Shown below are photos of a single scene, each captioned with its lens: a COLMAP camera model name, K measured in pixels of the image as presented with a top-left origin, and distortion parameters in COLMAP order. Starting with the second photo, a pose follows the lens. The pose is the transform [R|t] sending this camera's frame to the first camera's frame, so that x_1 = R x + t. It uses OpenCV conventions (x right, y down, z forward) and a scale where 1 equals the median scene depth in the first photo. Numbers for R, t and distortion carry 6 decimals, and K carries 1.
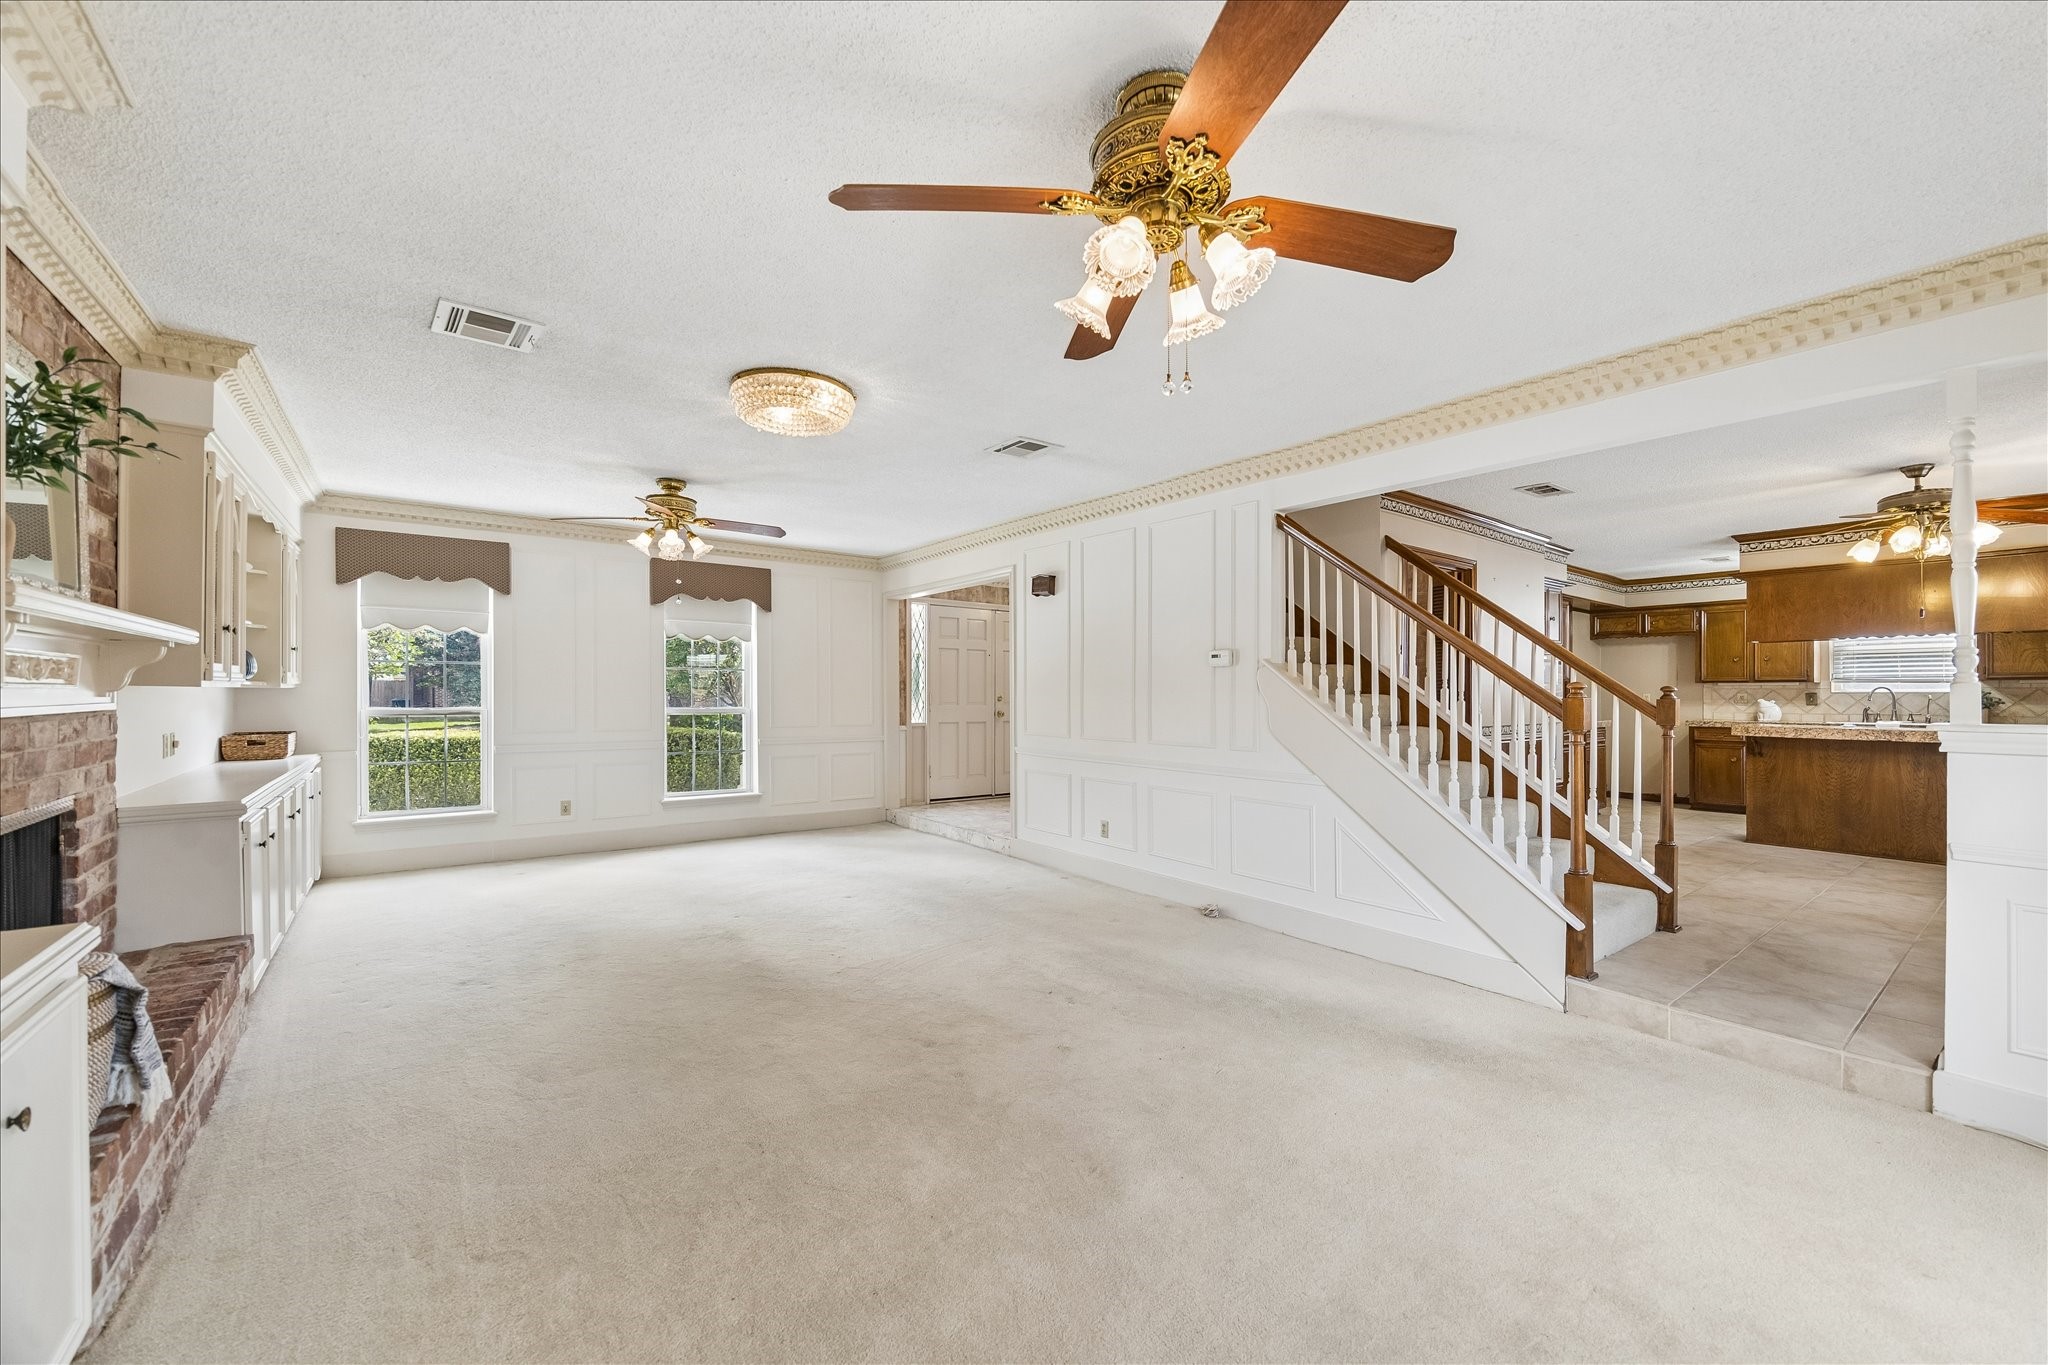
lens RADIAL K [[804.1, 0, 1057.3], [0, 804.1, 712.2], [0, 0, 1]] dist [0.002848, -0.001153]
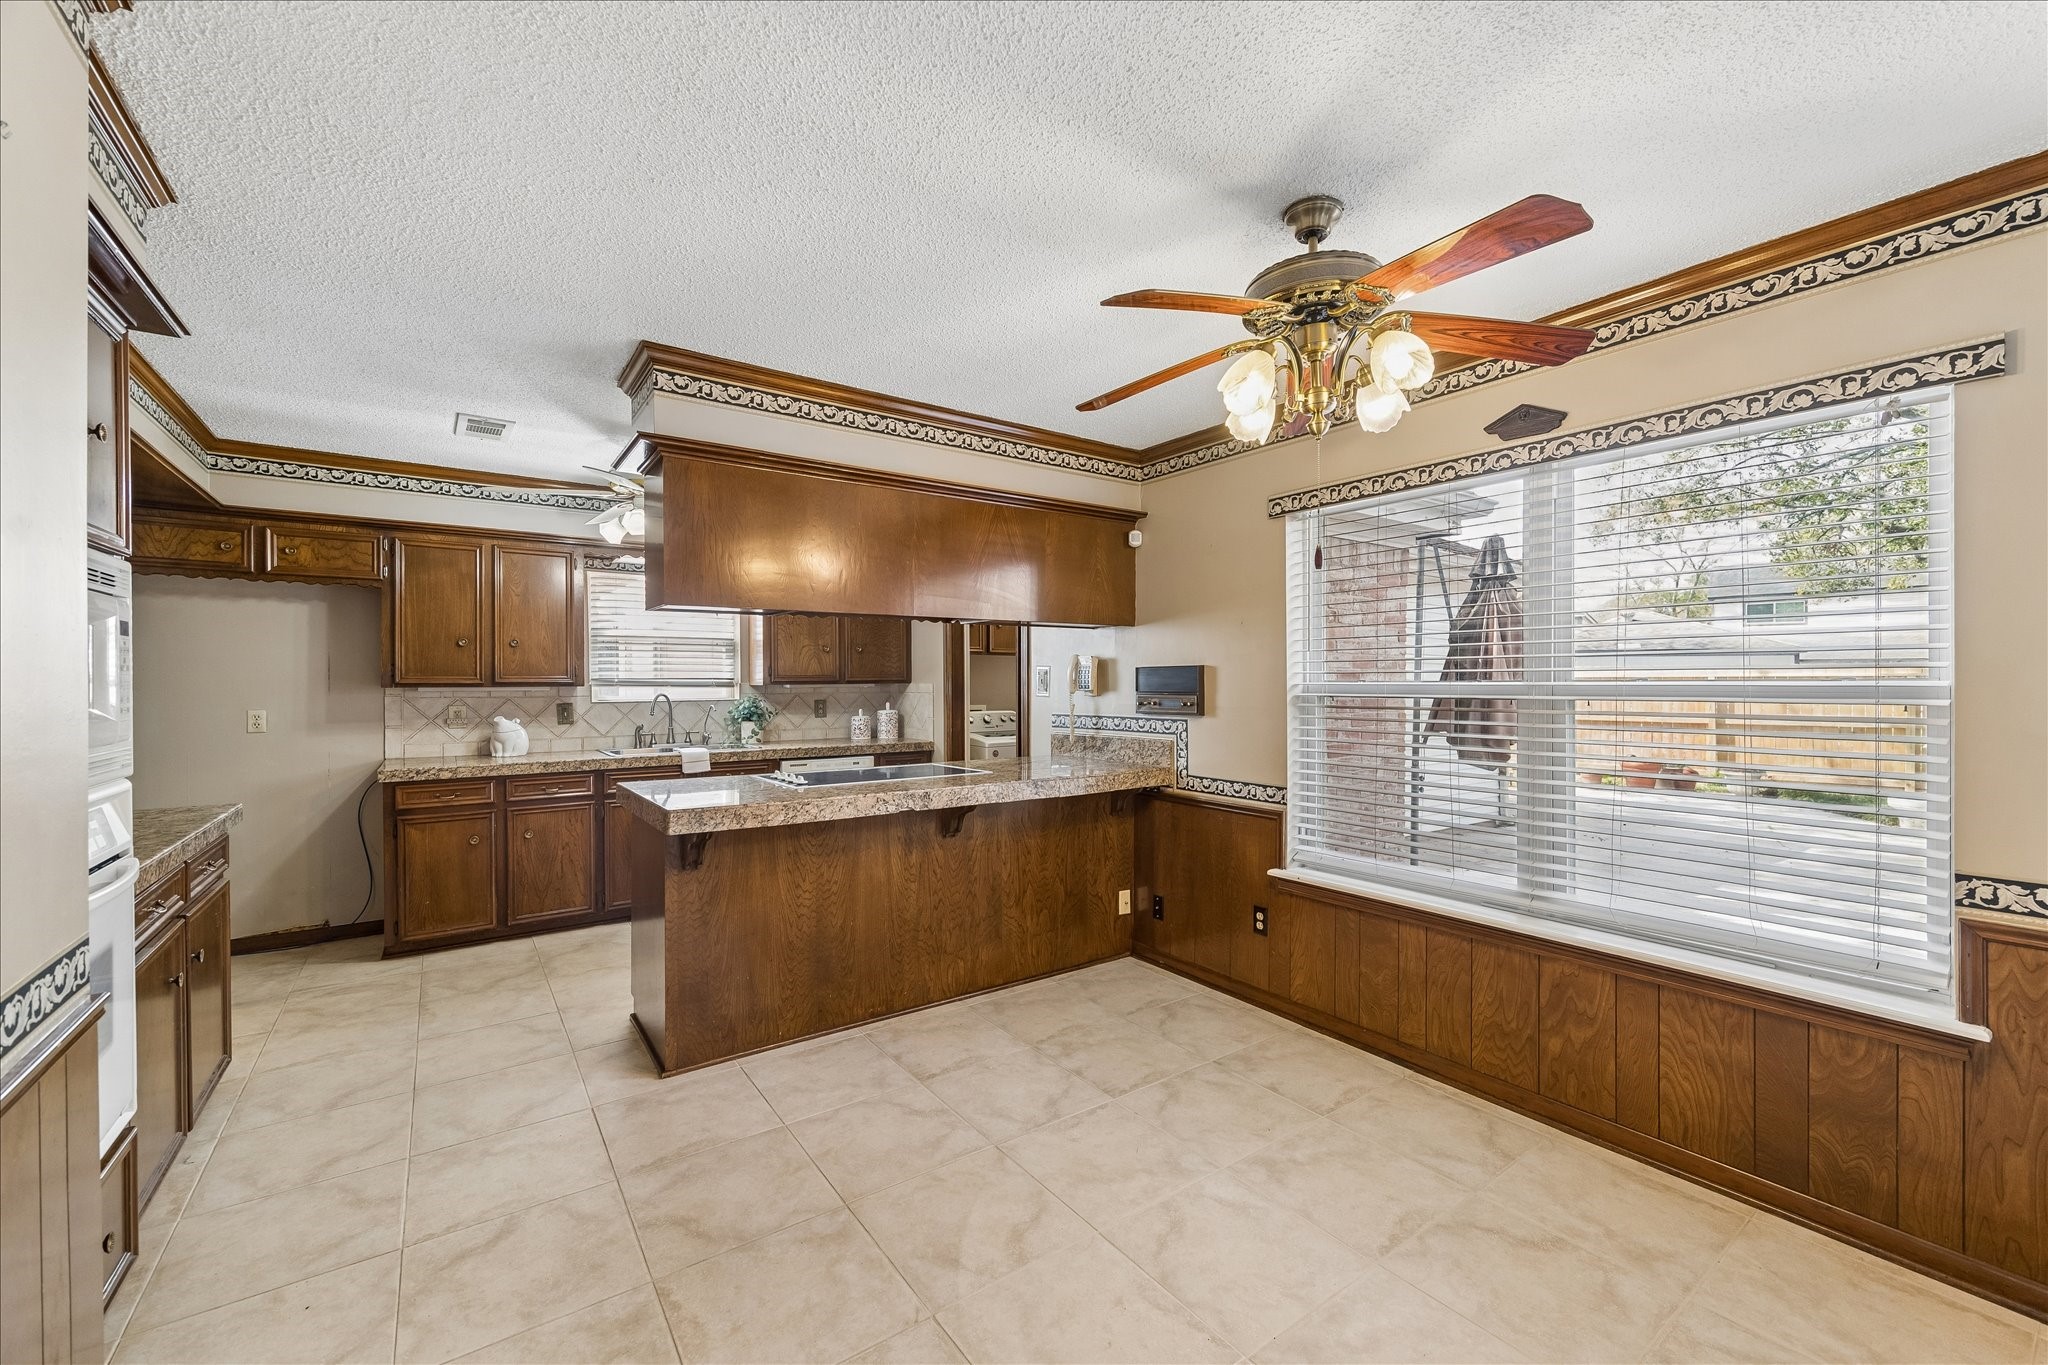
lens RADIAL K [[804.1, 0, 1017.6], [0, 804.1, 680.4], [0, 0, 1]] dist [0.002848, -0.001153]
pose [[0.051281, -0.010129, 0.998633, 0.343908], [0.022603, 0.999704, 0.008979, -0.037907], [-0.998428, 0.022112, 0.051495, 0.615766]]
